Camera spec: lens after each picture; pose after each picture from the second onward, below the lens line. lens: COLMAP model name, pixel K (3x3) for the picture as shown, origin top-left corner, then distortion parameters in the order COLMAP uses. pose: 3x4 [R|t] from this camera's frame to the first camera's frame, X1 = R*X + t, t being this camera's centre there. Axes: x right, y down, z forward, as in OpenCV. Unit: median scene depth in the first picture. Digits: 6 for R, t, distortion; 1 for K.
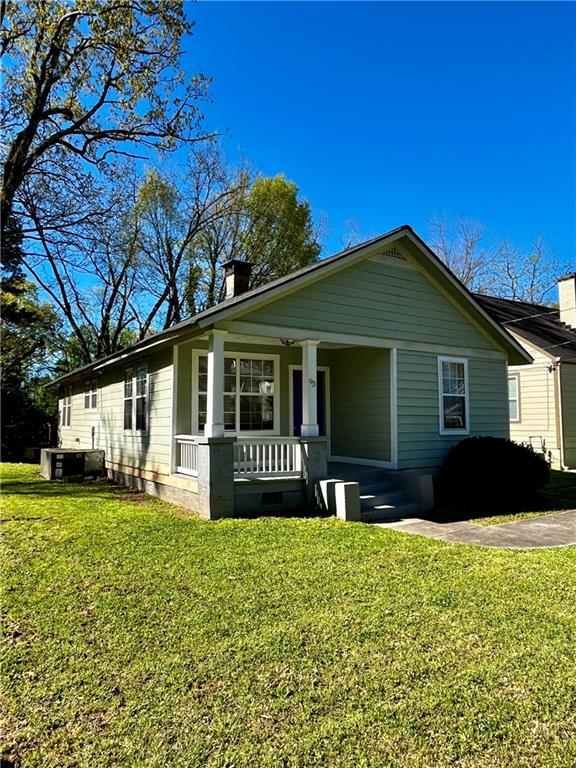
lens RADIAL K [[512.4, 0, 287.0], [0, 512.4, 380.5], [0, 0, 1]] dist [-0.003074, -0.000323]
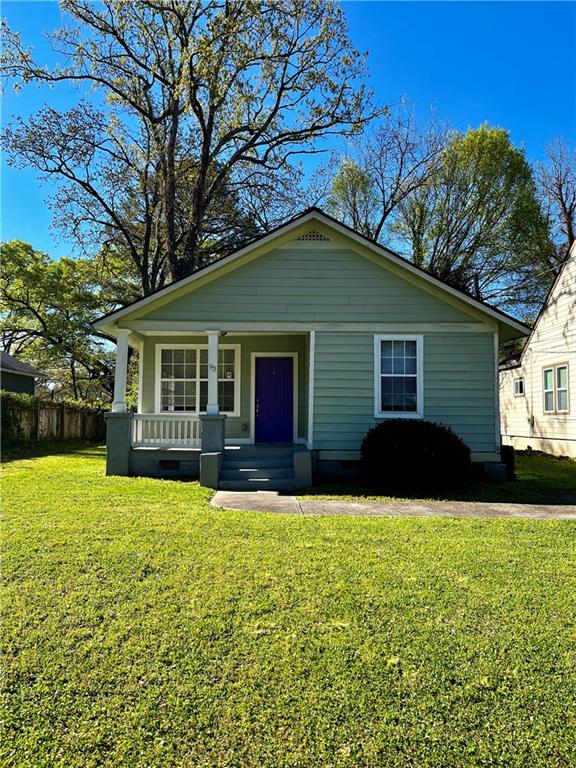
lens RADIAL K [[578.7, 0, 282.6], [0, 578.7, 374.3], [0, 0, 1]] dist [0.077786, -0.100962]
pose [[0.834519, -0.032905, -0.549996, 0.745808], [0.030919, 0.999439, -0.012881, 0.034061], [0.550111, -0.006256, 0.835068, 0.009847]]
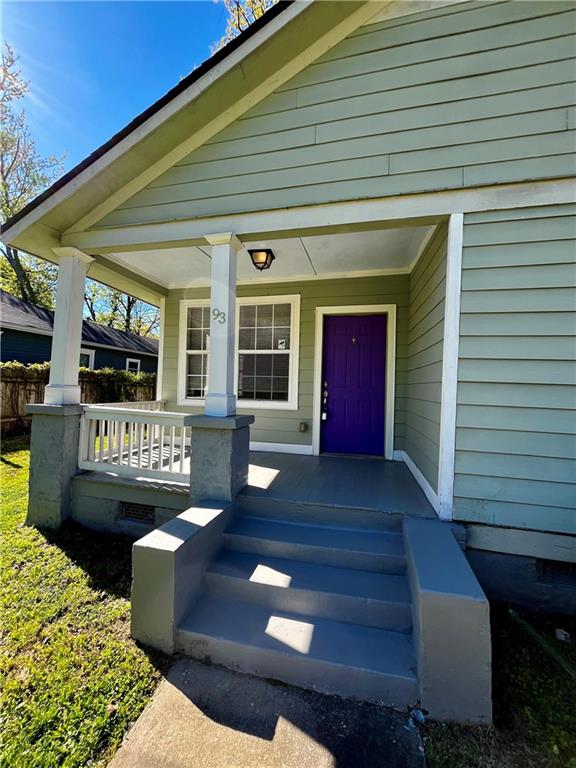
lens RADIAL K [[309.7, 0, 287.7], [0, 309.7, 384.7], [0, 0, 1]] dist [-0.000628, -0.000382]
pose [[0.690364, 0.018284, -0.723231, 0.279503], [0.020892, 0.998760, 0.045192, 0.052651], [0.723160, -0.046309, 0.689126, 0.696242]]
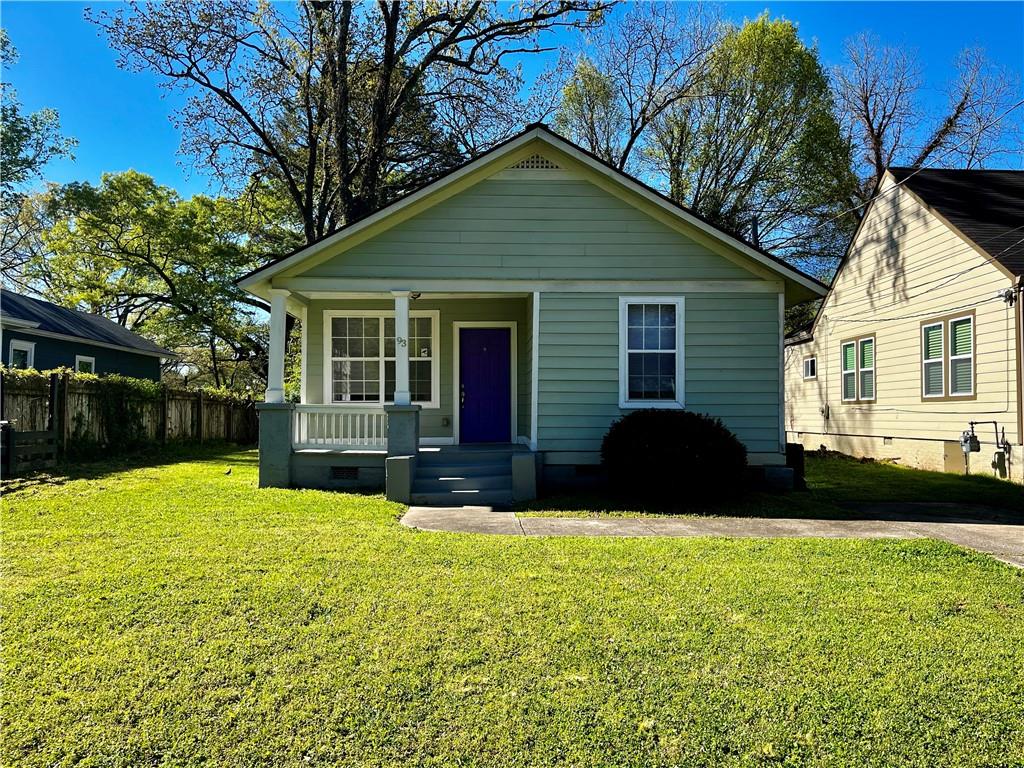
lens RADIAL K [[771.6, 0, 514.8], [0, 771.6, 382.6], [0, 0, 1]] dist [0.077786, -0.100962]
pose [[0.847220, -0.017512, -0.530954, 0.740756], [0.035949, 0.999055, 0.024411, 0.039460], [0.530025, -0.039769, 0.847049, 0.017128]]
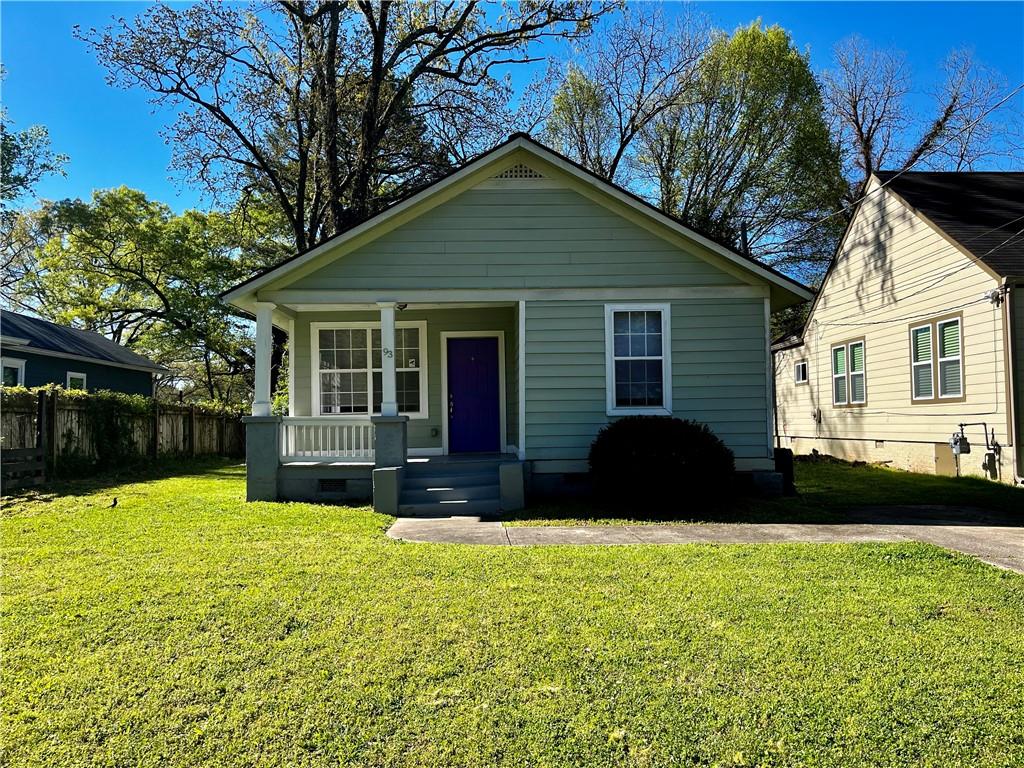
lens RADIAL K [[771.4, 0, 512.0], [0, 771.4, 384.0], [0, 0, 1]] dist [0.077085, -0.100331]
pose [[0.846778, -0.036775, -0.530674, 0.751893], [0.052415, 0.998521, 0.014441, 0.040088], [0.529358, -0.040044, 0.847453, 0.025945]]
